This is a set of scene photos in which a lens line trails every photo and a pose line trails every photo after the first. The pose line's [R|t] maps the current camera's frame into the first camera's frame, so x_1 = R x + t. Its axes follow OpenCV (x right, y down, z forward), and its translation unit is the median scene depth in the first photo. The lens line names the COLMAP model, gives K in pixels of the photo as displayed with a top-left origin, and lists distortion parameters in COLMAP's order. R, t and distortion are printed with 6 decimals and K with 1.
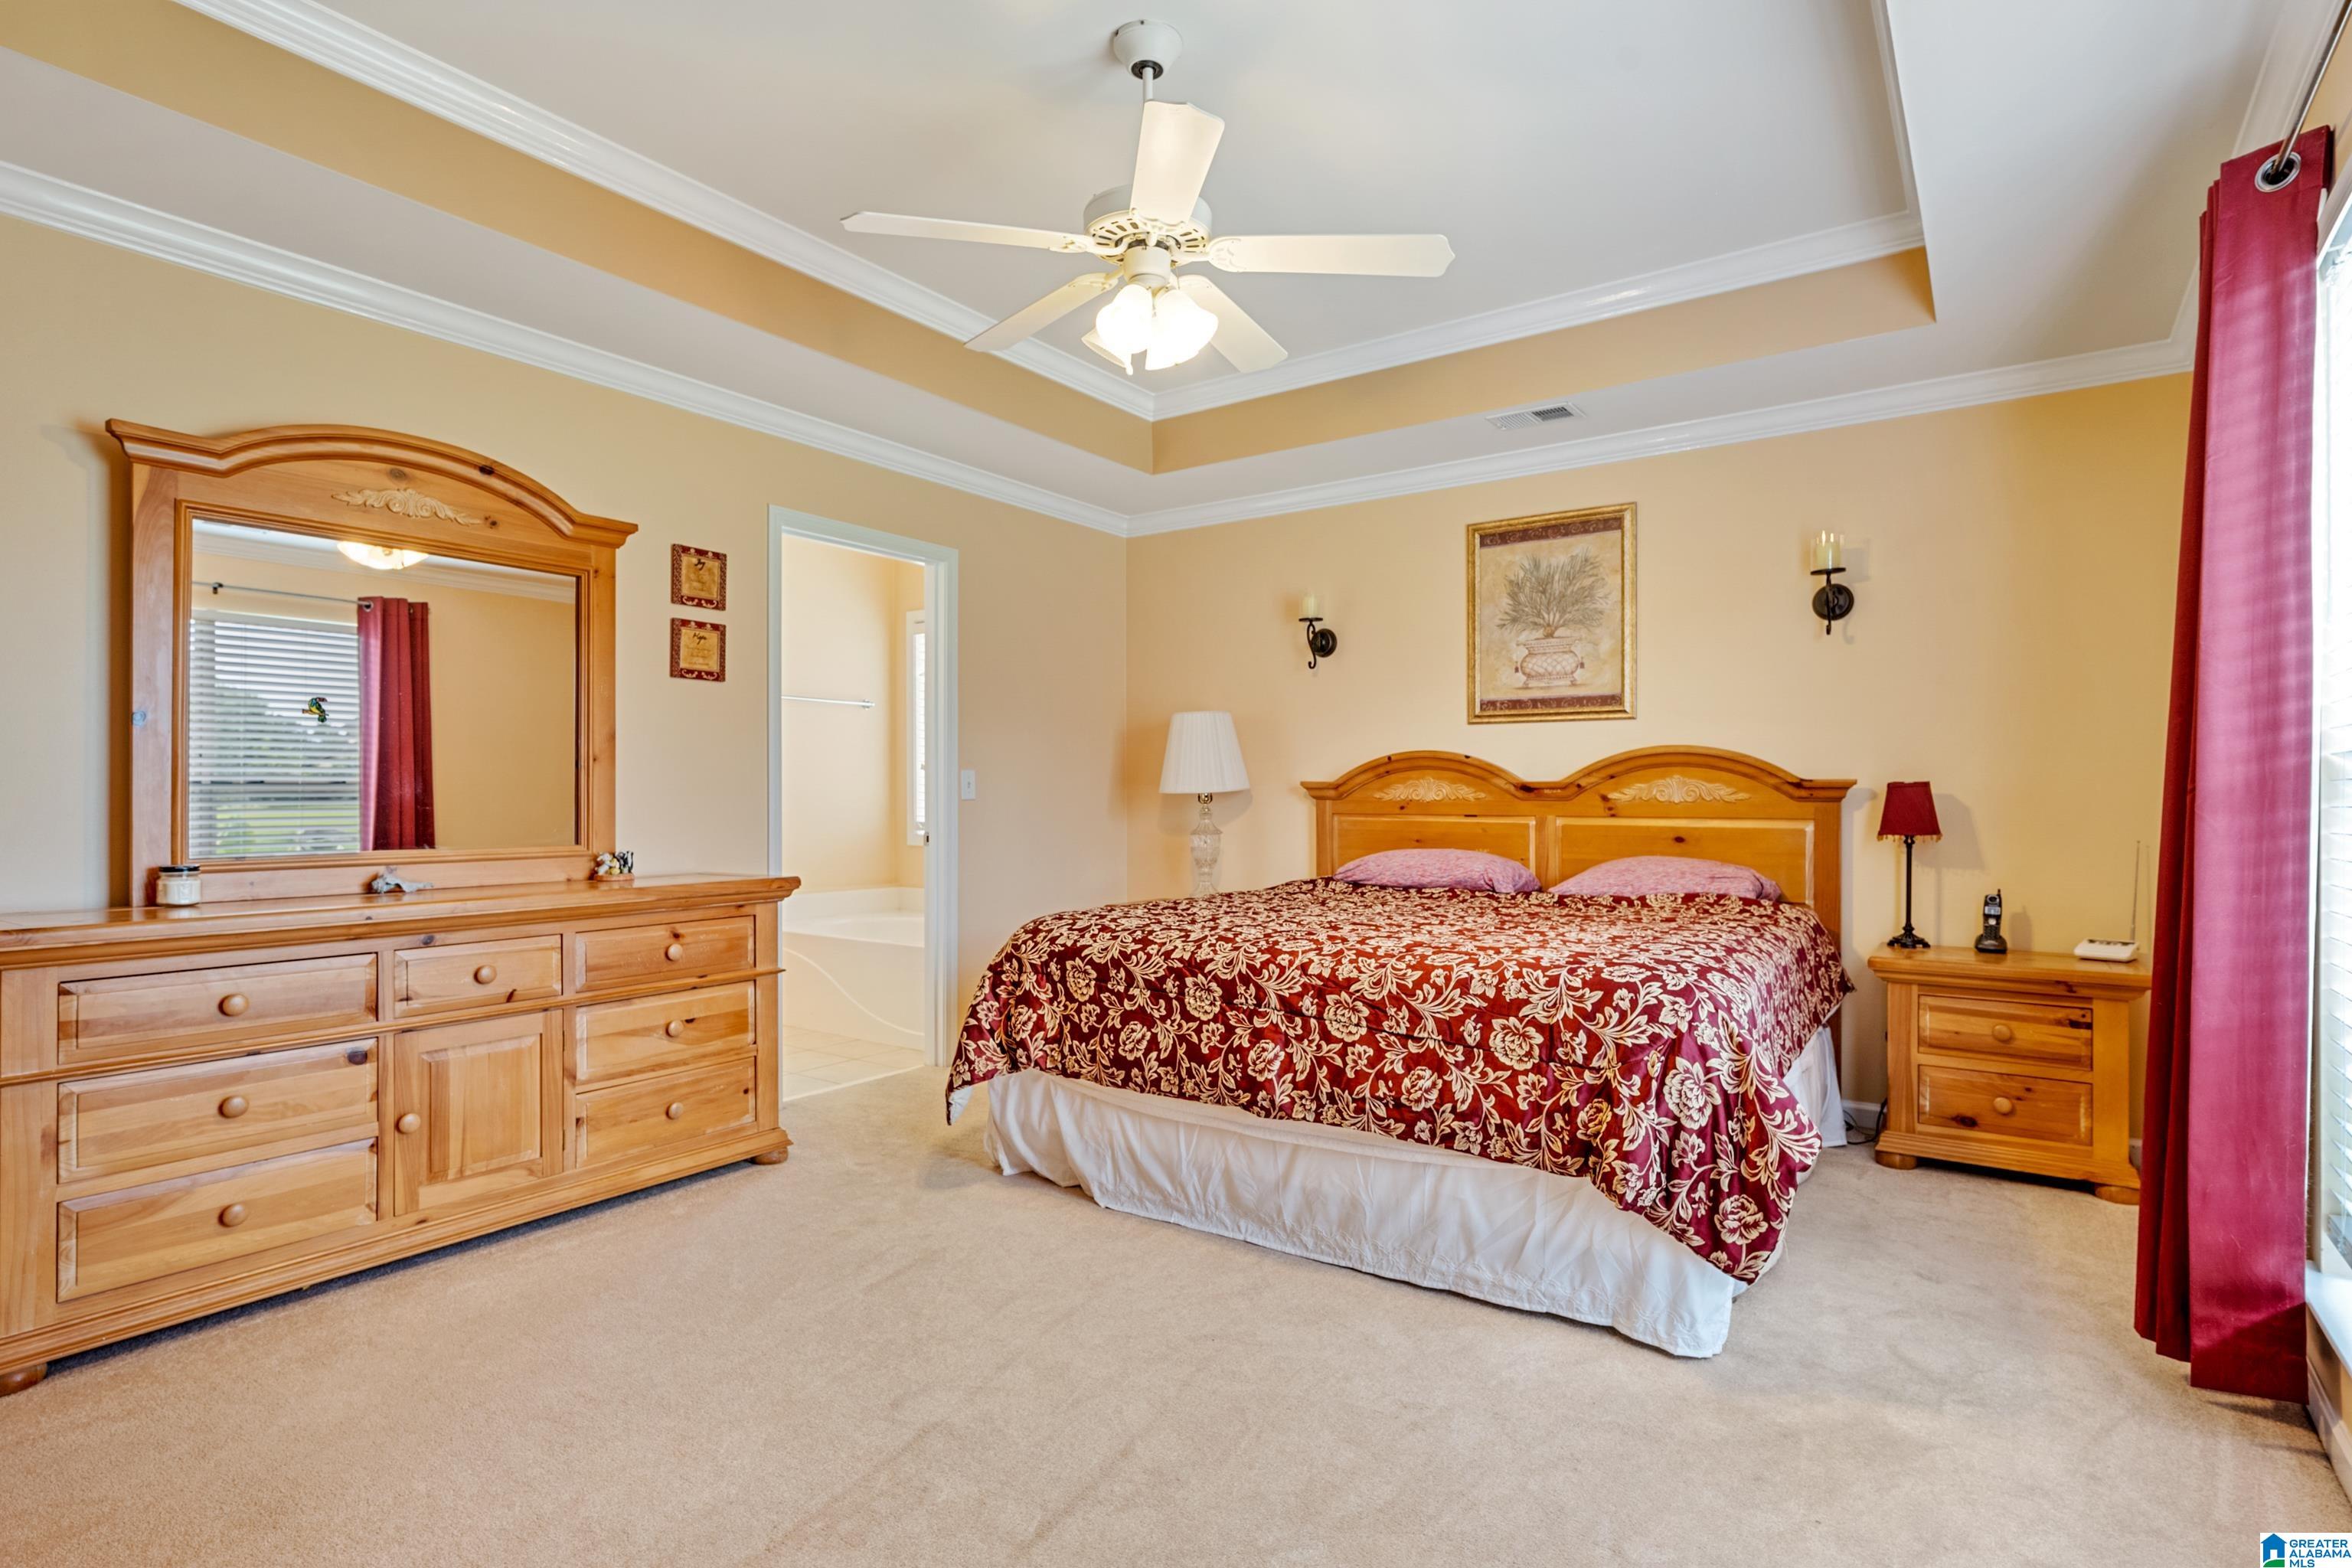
lens RADIAL K [[1219.3, 0, 1180.4], [0, 1219.3, 792.5], [0, 0, 1]] dist [-0.000409, -0.000022]
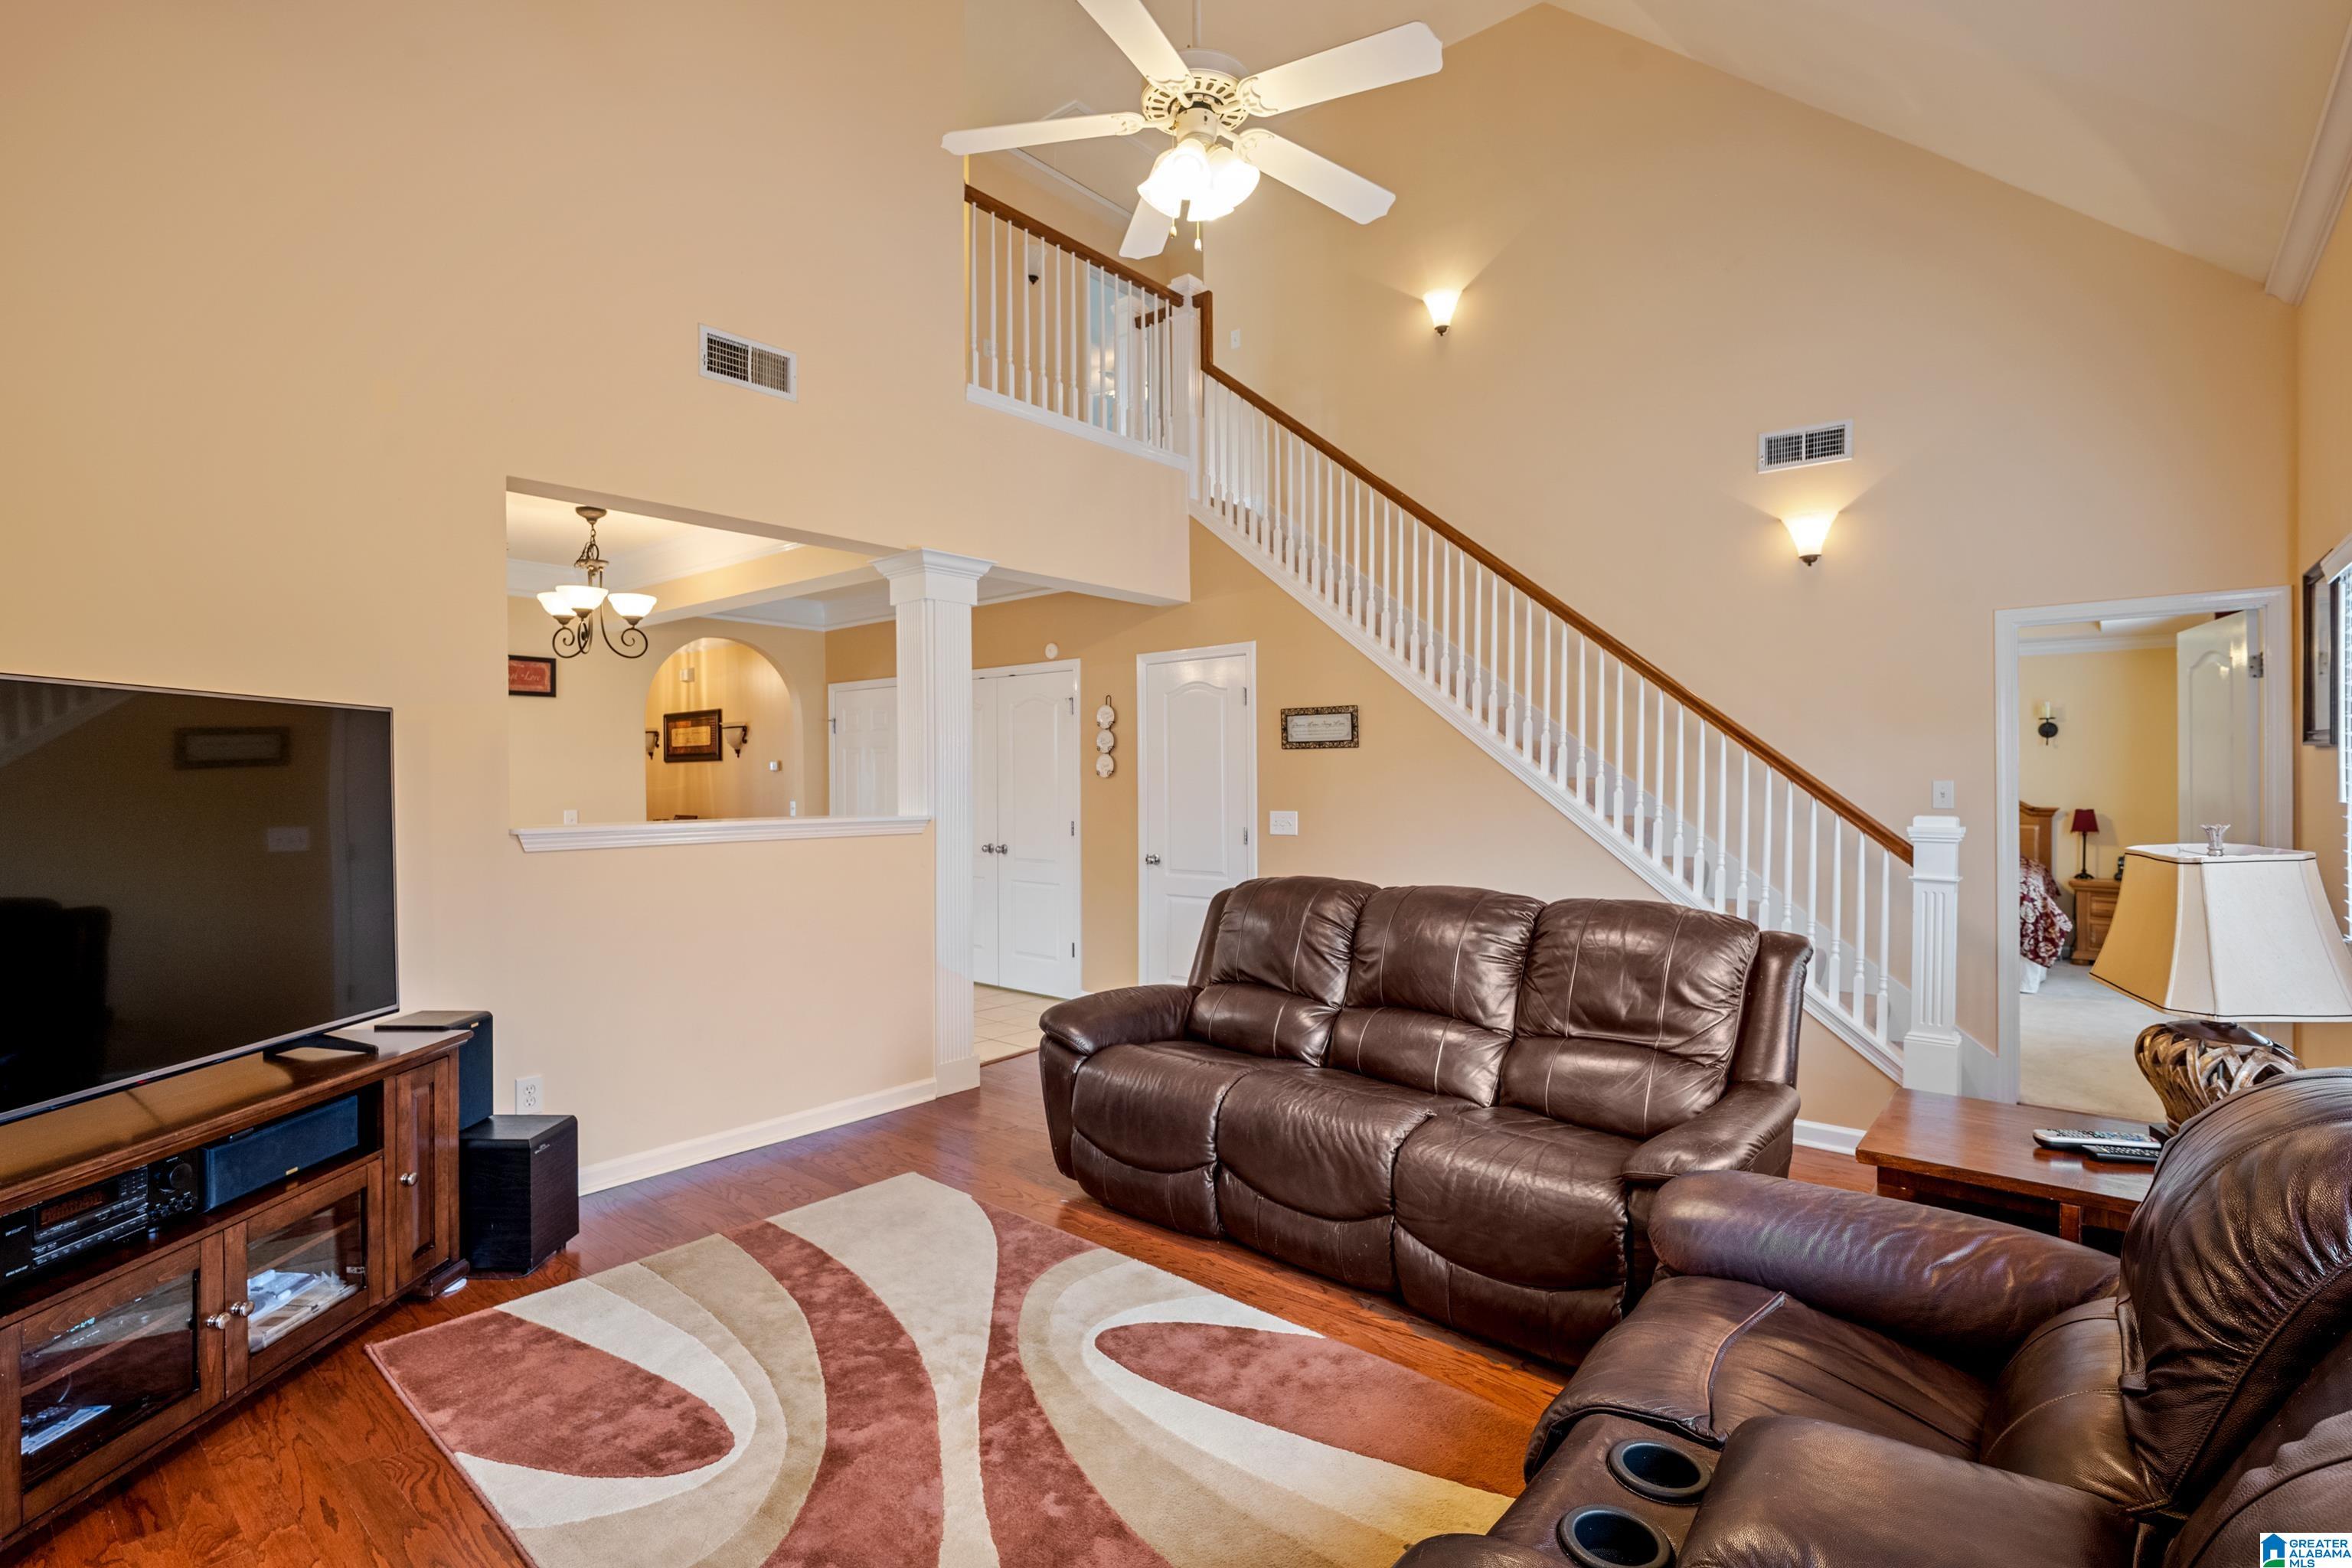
lens RADIAL K [[1151.1, 0, 1178.0], [0, 1151.1, 790.7], [0, 0, 1]] dist [-0.012425, 0.001074]
pose [[0.995901, -0.001178, -0.090441, -0.973642], [0.002172, 0.999938, 0.010885, -0.074030], [0.090423, -0.011037, 0.995842, -1.396583]]
